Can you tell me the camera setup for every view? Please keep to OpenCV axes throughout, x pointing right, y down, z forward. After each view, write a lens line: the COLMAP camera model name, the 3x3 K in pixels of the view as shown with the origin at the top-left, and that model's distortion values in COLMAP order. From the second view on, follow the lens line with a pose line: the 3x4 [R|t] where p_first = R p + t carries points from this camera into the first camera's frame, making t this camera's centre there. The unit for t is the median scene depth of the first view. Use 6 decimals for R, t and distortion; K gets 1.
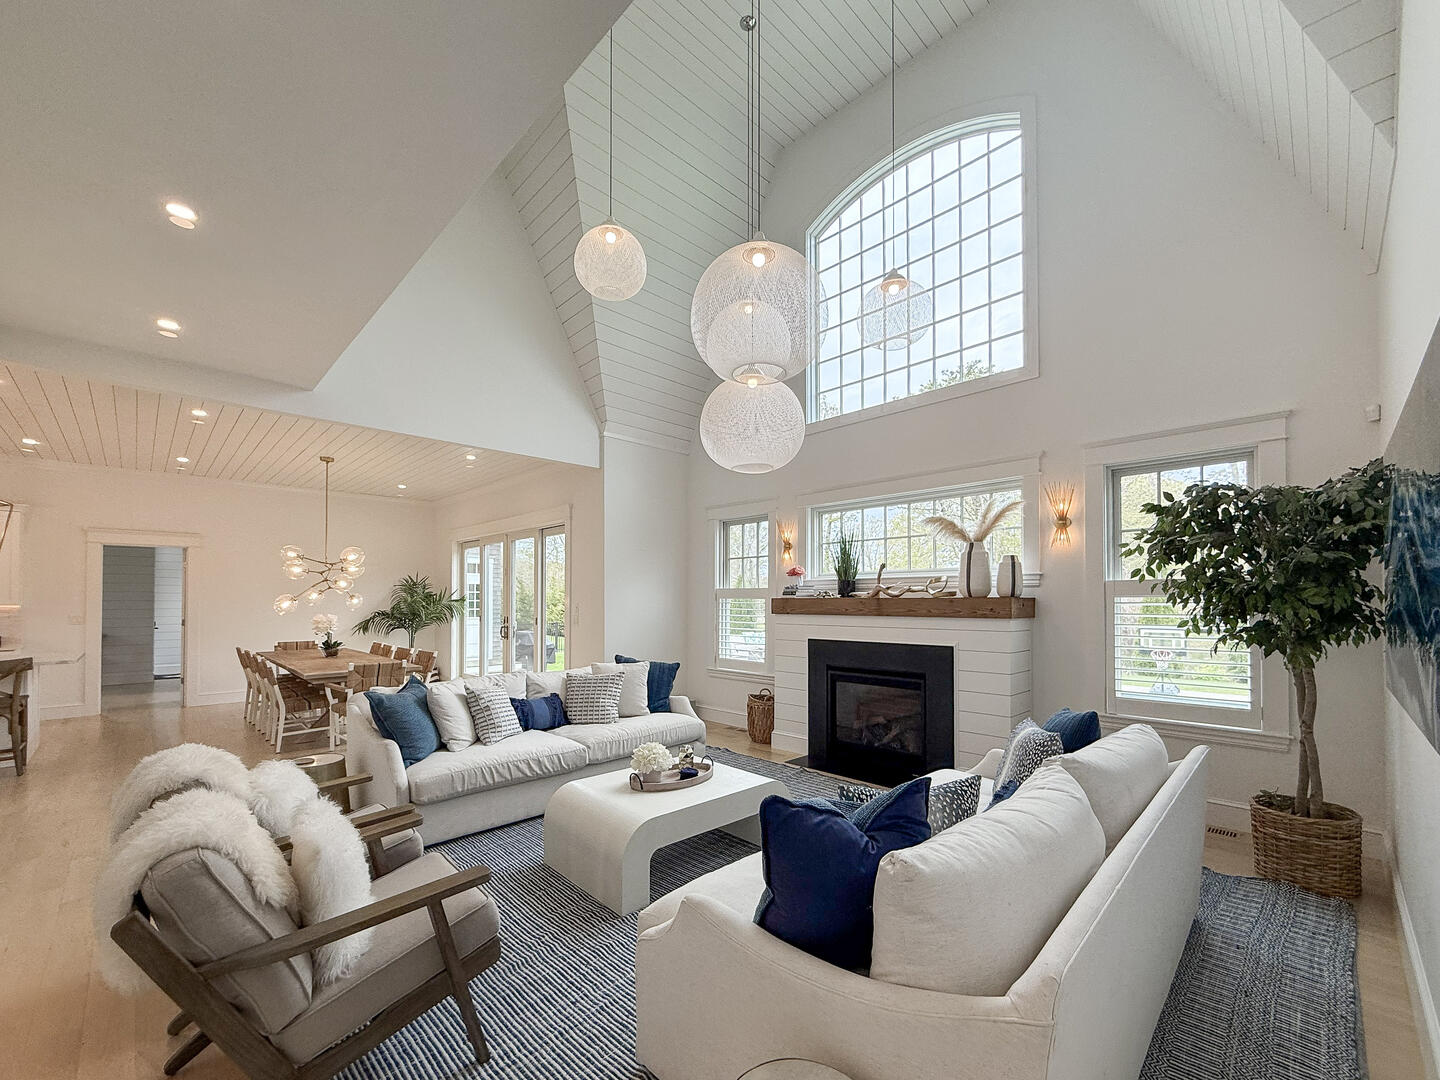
lens RADIAL K [[587.7, 0, 694.6], [0, 587.7, 593.2], [0, 0, 1]] dist [0.000052, -0.000188]
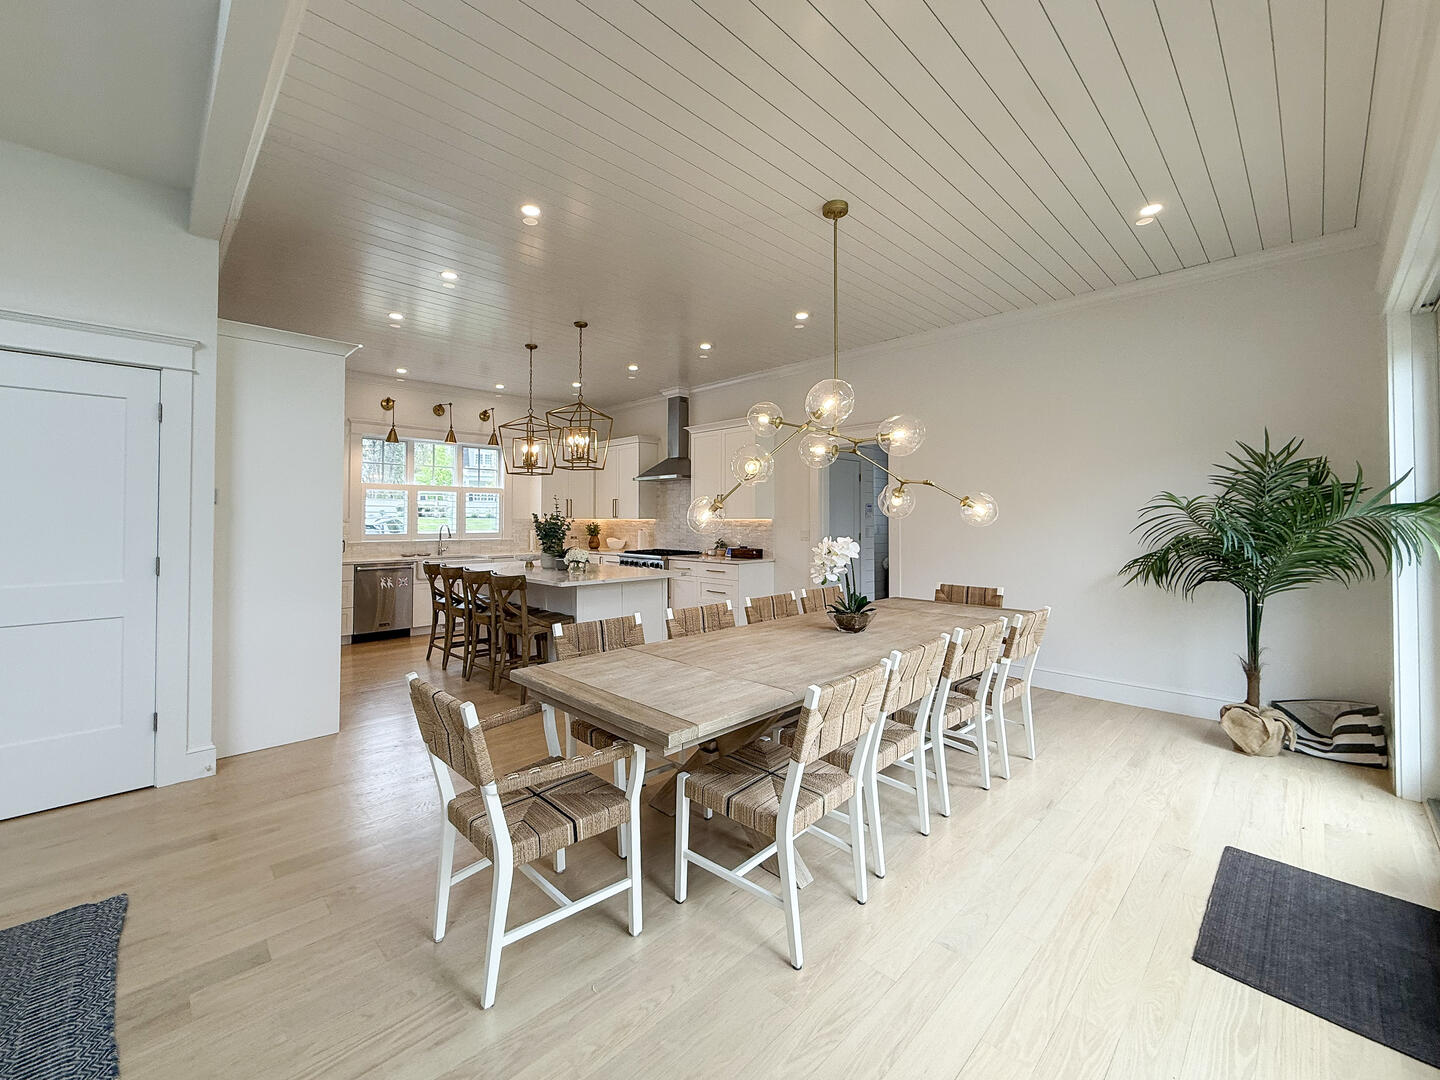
lens RADIAL K [[587.7, 0, 713.4], [0, 587.7, 517.5], [0, 0, 1]] dist [0.000052, -0.000188]
pose [[0.017825, -0.003267, -0.999836, -0.243445], [0.009965, 0.999946, -0.003090, 0.032301], [0.999791, -0.009909, 0.017857, 1.356901]]
